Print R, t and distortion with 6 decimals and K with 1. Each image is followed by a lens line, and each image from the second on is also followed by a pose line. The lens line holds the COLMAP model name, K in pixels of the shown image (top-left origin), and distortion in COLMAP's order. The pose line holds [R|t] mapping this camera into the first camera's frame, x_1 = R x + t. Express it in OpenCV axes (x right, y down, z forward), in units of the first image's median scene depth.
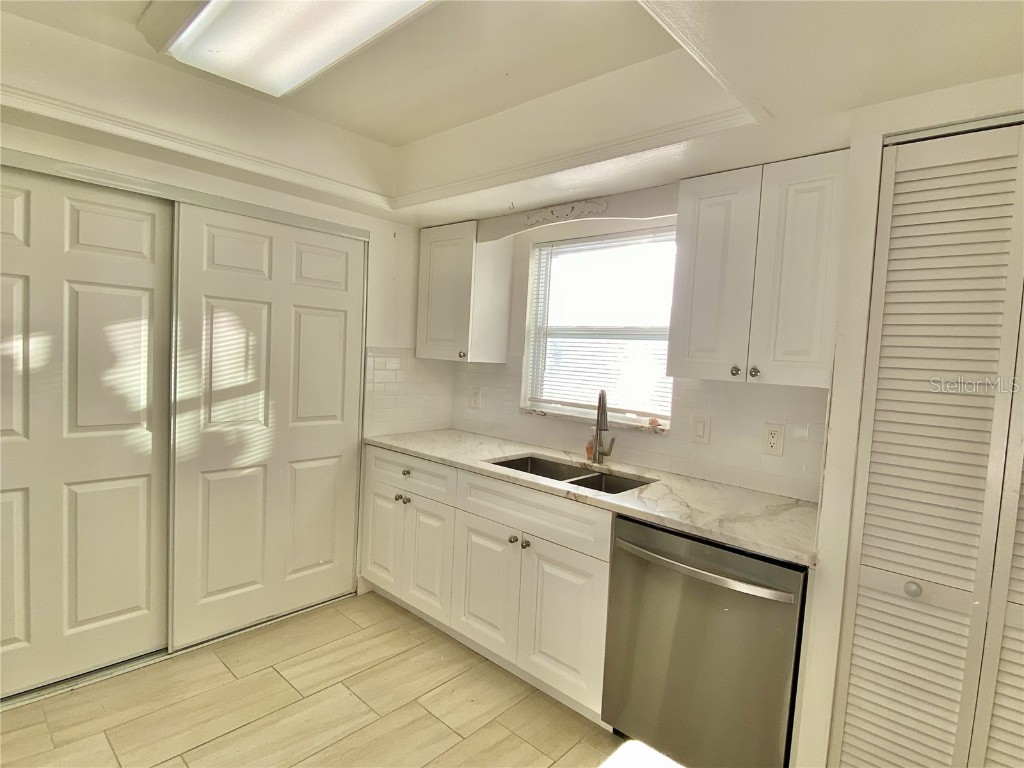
lens RADIAL K [[538.6, 0, 509.6], [0, 538.6, 384.0], [0, 0, 1]] dist [-0.000320, -0.003077]
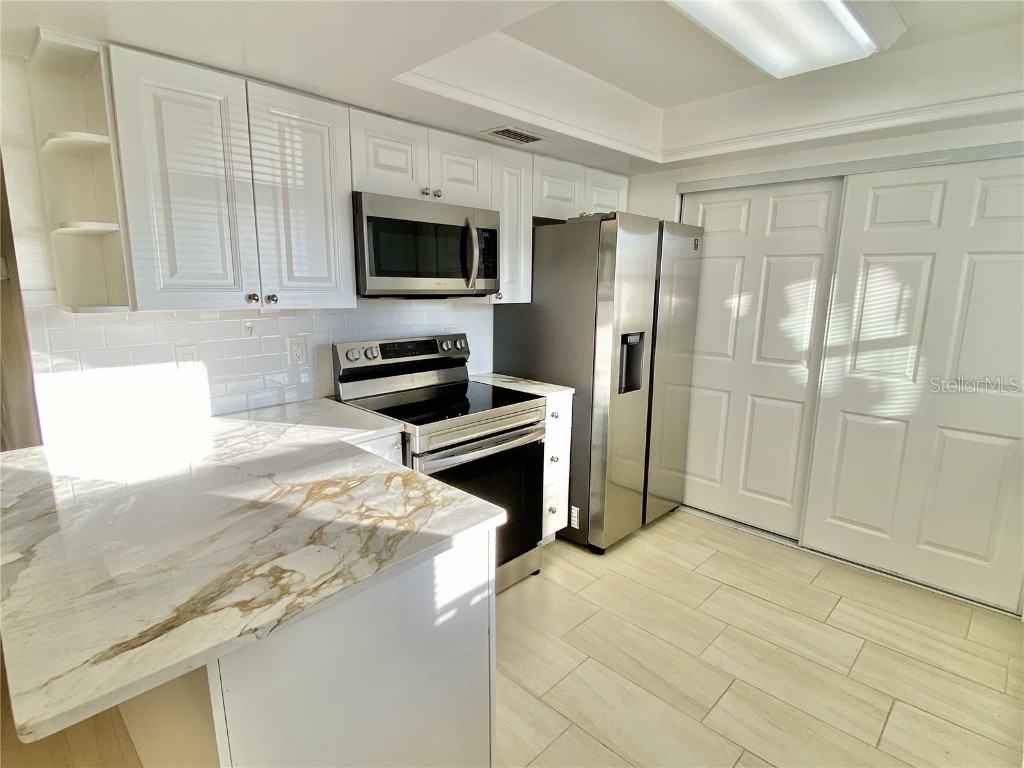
lens RADIAL K [[538.6, 0, 509.2], [0, 538.6, 387.1], [0, 0, 1]] dist [-0.000320, -0.003077]
pose [[-0.032673, 0.136871, -0.990050, 0.592972], [-0.074002, 0.987528, 0.138965, 0.006245], [0.996723, 0.077806, -0.022136, 0.318371]]
